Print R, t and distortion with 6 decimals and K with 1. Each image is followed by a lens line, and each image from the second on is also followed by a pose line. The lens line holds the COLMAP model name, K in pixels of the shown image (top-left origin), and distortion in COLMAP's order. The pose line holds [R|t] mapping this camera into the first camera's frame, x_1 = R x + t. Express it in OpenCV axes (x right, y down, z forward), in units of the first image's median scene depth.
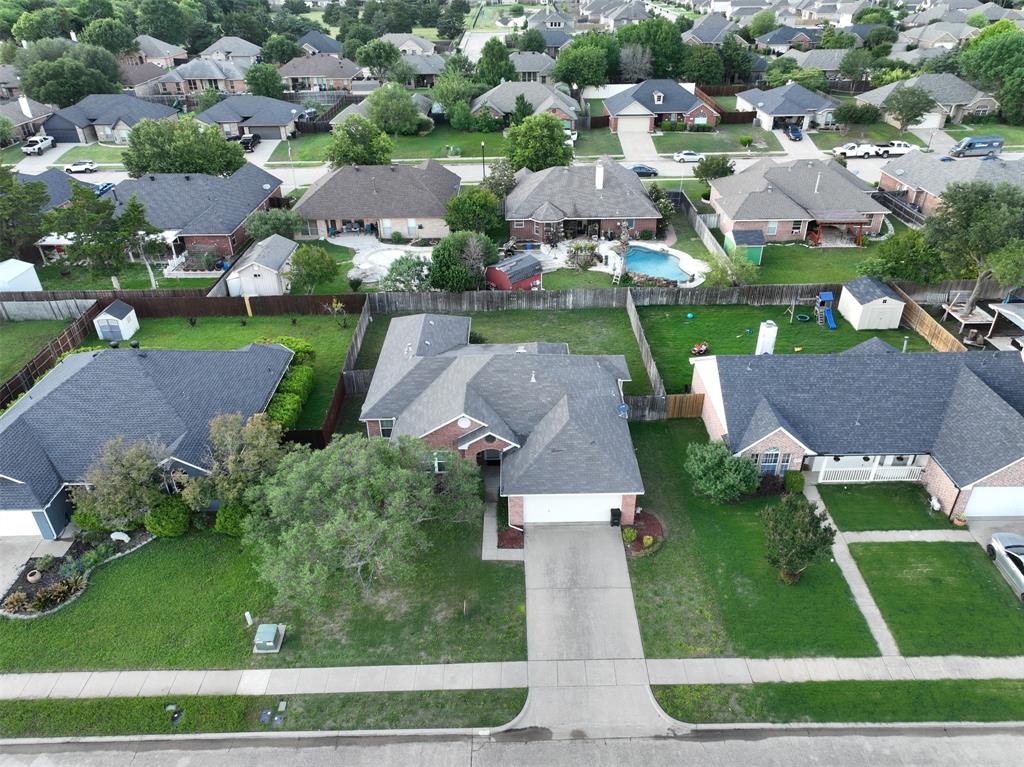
lens RADIAL K [[692.7, 0, 512.0], [0, 692.7, 383.5], [0, 0, 1]] dist [0.008630, 0.001609]
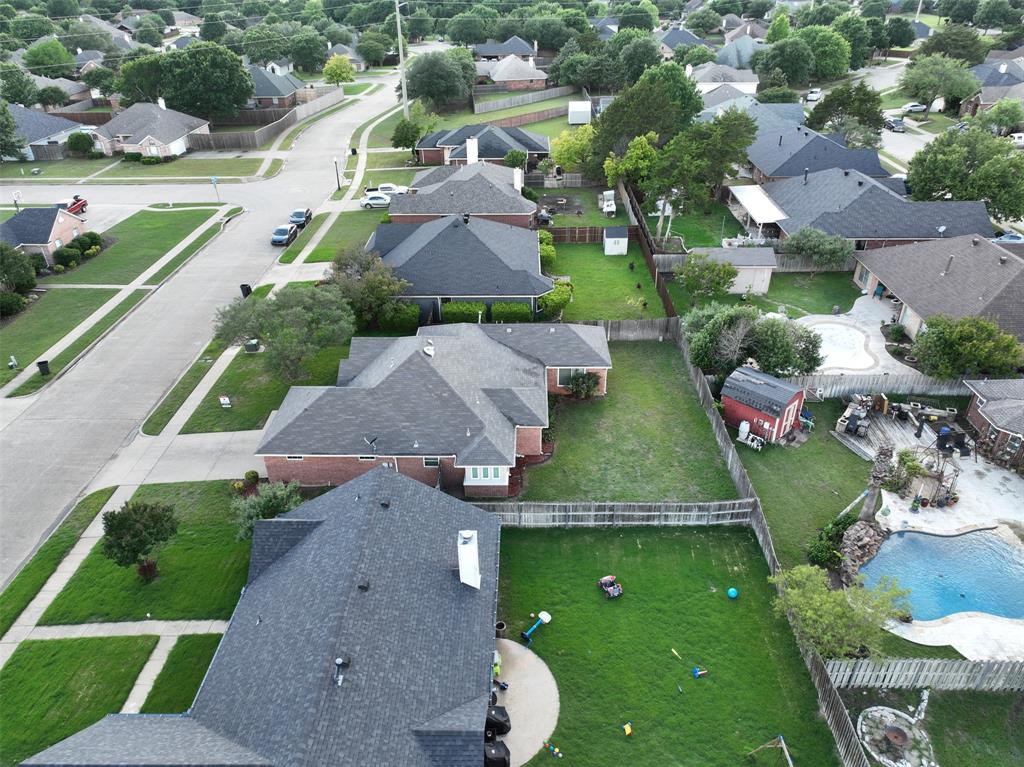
lens RADIAL K [[692.7, 0, 512.0], [0, 692.7, 383.5], [0, 0, 1]] dist [0.008630, 0.001609]
pose [[-0.019837, 0.546713, -0.837085, 1.207590], [-0.516811, 0.711110, 0.476684, -0.765615], [0.855869, 0.442071, 0.268441, 1.167800]]
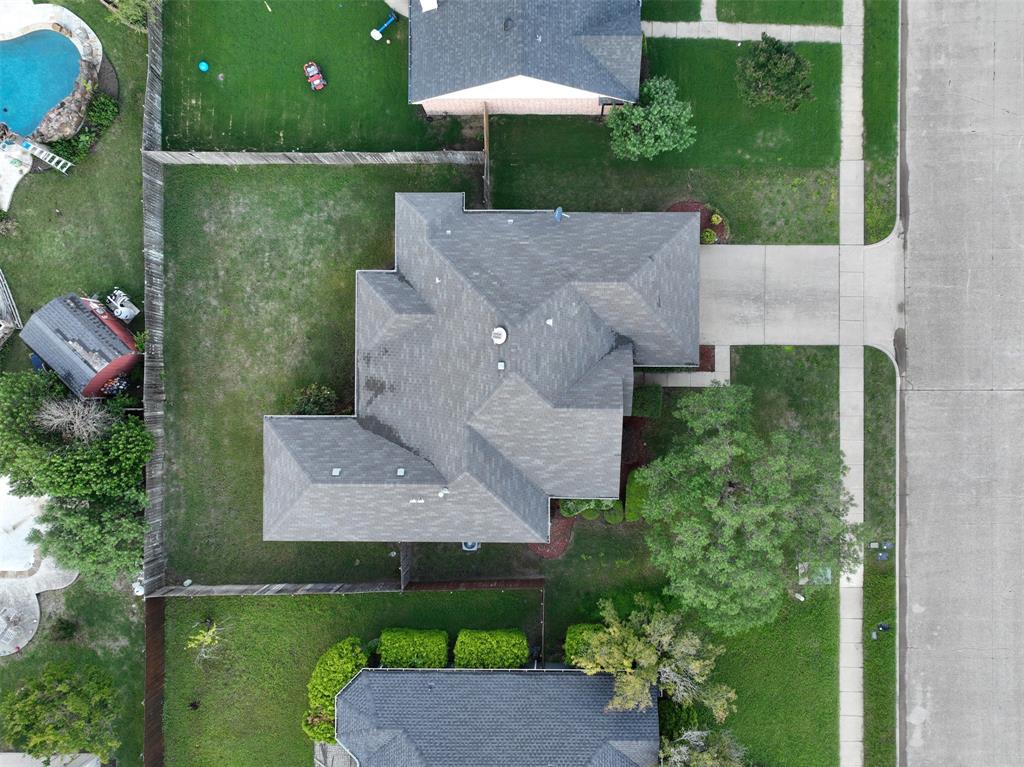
lens RADIAL K [[692.7, 0, 512.0], [0, 692.7, 383.5], [0, 0, 1]] dist [0.008630, 0.001609]
pose [[0.008919, -0.999754, 0.020289, -0.070710], [0.548455, 0.021857, 0.835895, -0.880249], [-0.836133, 0.003672, 0.548515, 0.820230]]
